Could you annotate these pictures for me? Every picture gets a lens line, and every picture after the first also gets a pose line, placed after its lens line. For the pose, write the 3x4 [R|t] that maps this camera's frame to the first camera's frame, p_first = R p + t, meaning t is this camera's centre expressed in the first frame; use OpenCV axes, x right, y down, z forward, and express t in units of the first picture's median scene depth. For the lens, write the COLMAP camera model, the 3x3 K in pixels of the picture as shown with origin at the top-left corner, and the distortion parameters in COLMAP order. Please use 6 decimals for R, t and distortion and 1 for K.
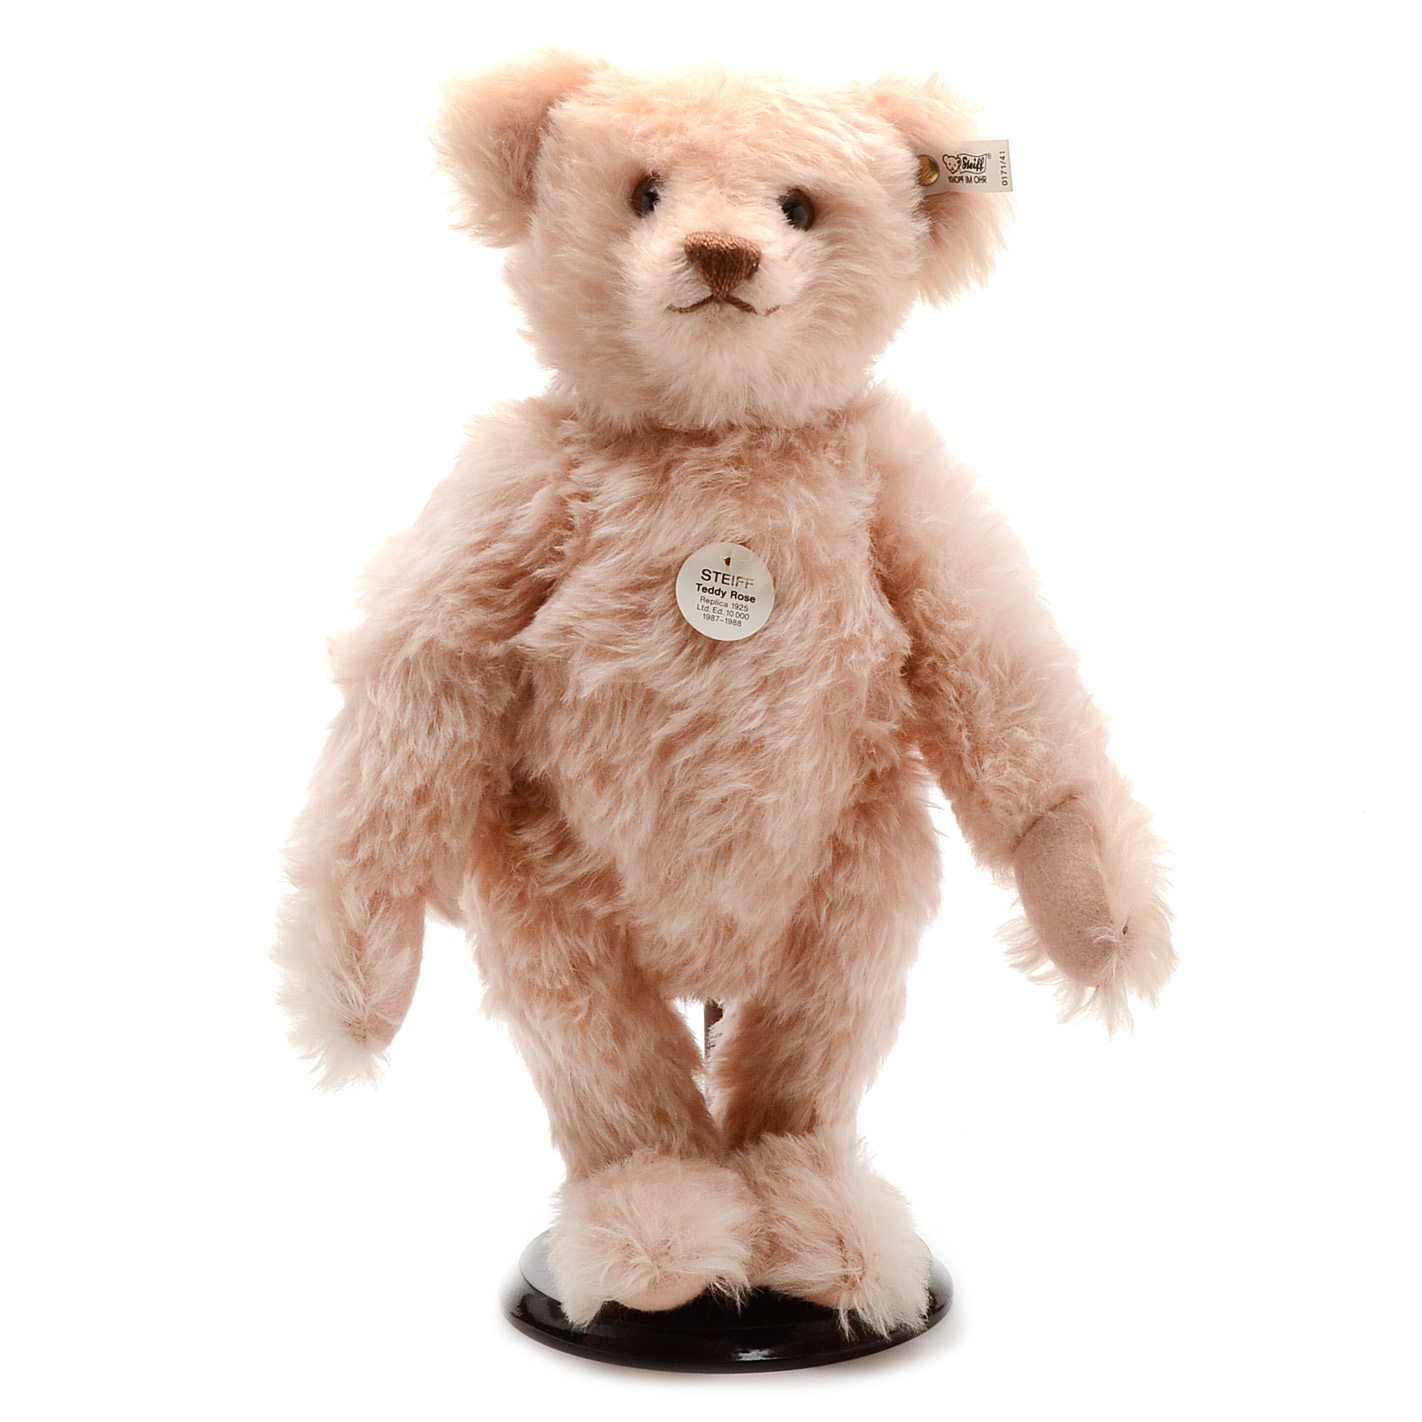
lens RADIAL K [[3105.0, 0, 667.4], [0, 3105.0, 702.8], [0, 0, 1]] dist [-0.101332, 0.000000]
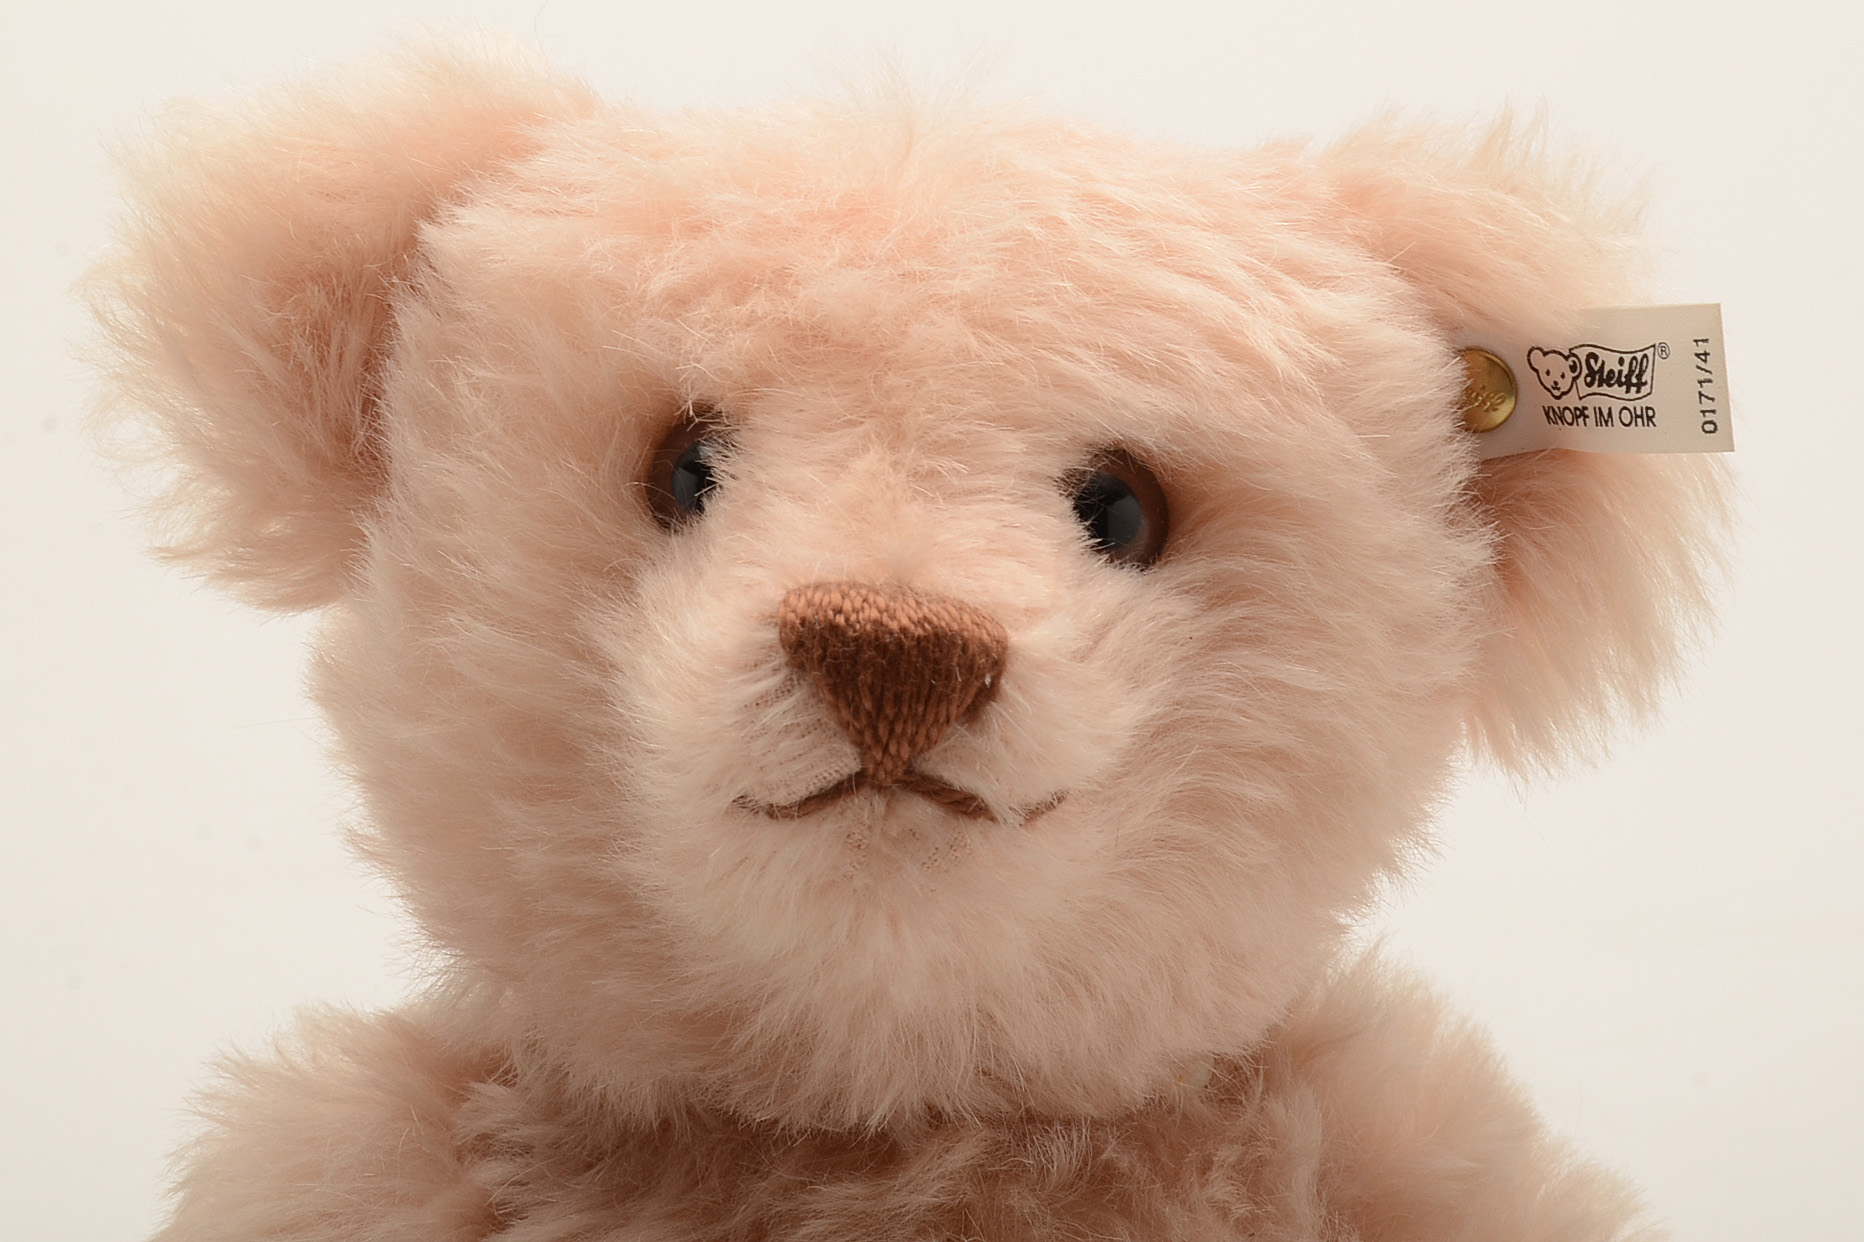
lens RADIAL K [[4645.2, 0, 933.5], [0, 4645.2, 619.3], [0, 0, 1]] dist [-0.150246, 0.000000]
pose [[0.999869, -0.003213, -0.015867, 0.028621], [0.001499, 0.994272, -0.106869, -0.088719], [0.016119, 0.106831, 0.994146, 0.469371]]
